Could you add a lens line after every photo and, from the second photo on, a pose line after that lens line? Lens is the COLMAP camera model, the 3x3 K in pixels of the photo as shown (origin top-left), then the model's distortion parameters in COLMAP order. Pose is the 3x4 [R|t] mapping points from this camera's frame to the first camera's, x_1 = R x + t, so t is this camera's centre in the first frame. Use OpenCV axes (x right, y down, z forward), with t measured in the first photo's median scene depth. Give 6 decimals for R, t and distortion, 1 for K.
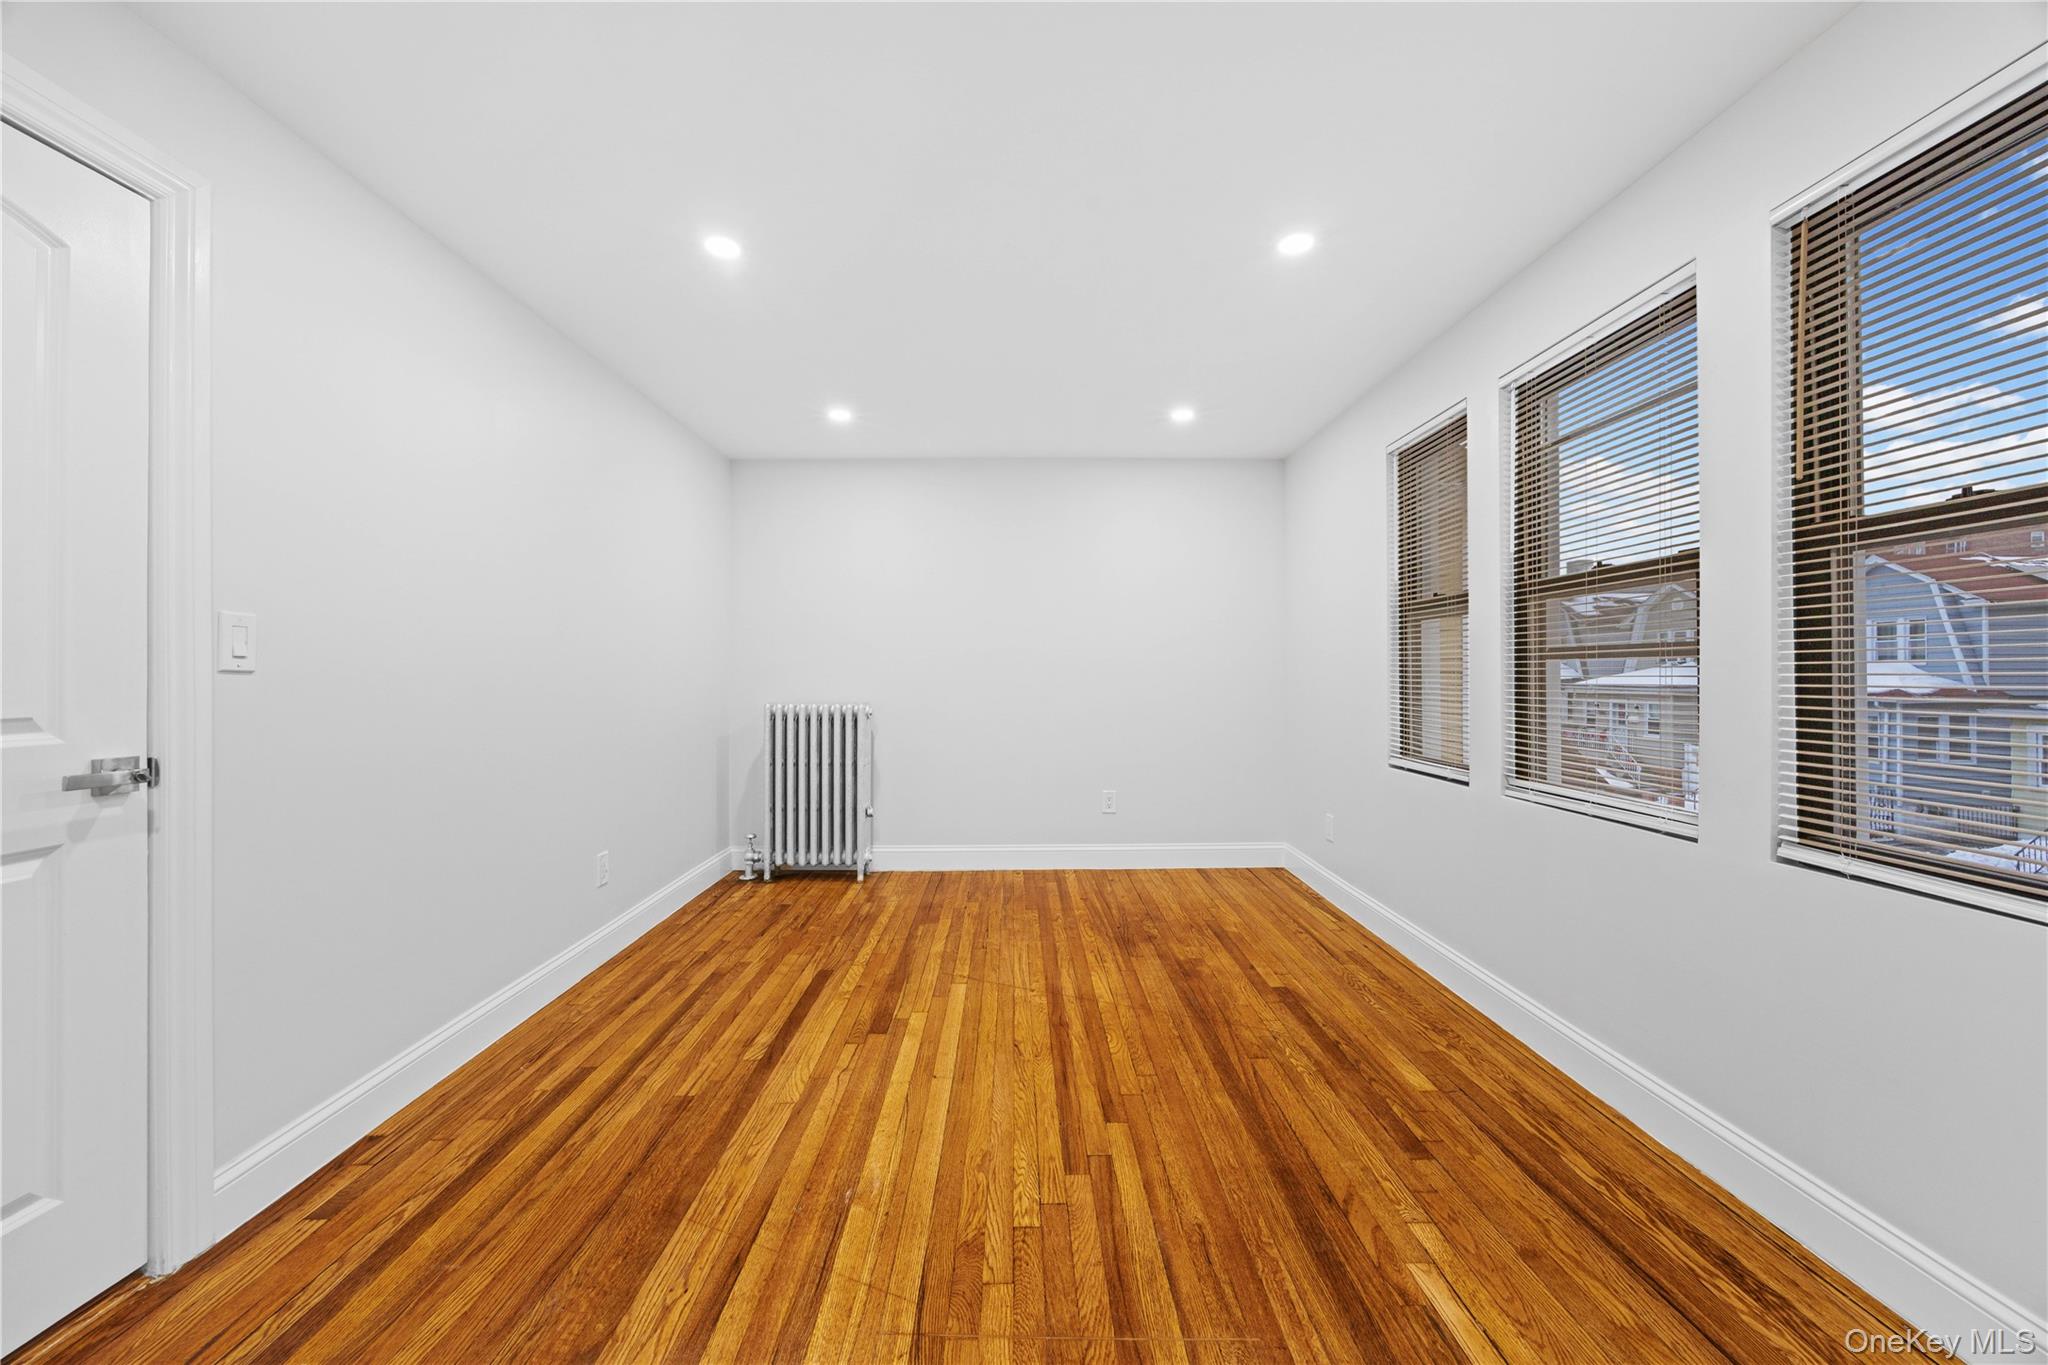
lens RADIAL K [[789.2, 0, 1022.7], [0, 789.2, 669.1], [0, 0, 1]] dist [0.000298, 0.000014]
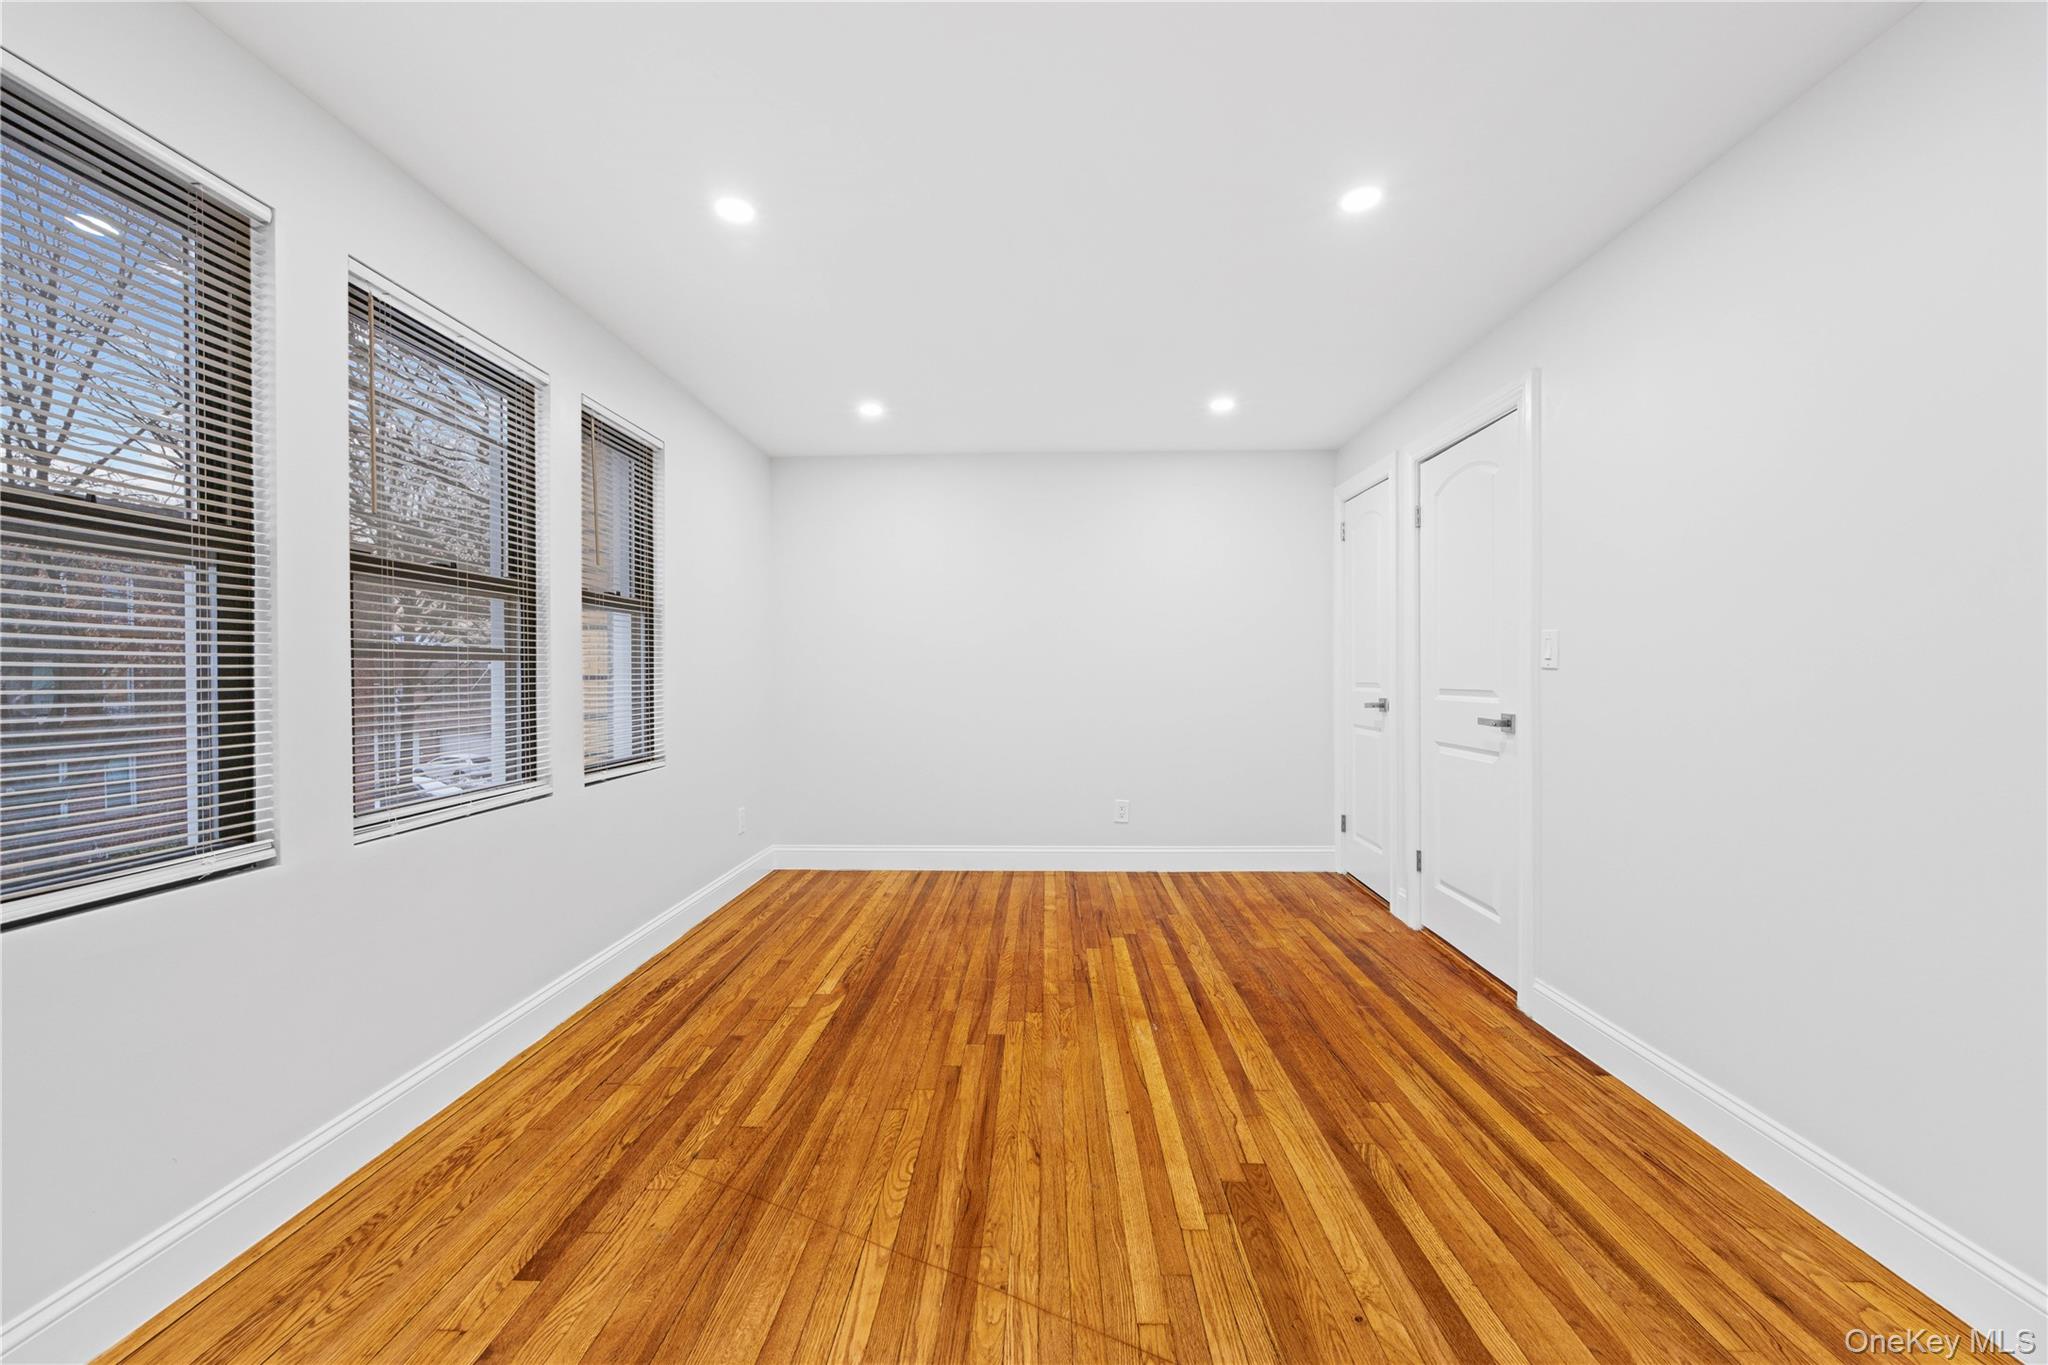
lens RADIAL K [[789.2, 0, 1022.7], [0, 789.2, 669.1], [0, 0, 1]] dist [0.000298, 0.000014]
pose [[-0.999151, 0.005563, 0.040820, -0.032914], [0.005123, 0.999928, -0.010873, 0.013159], [-0.040878, -0.010654, -0.999107, 2.100658]]
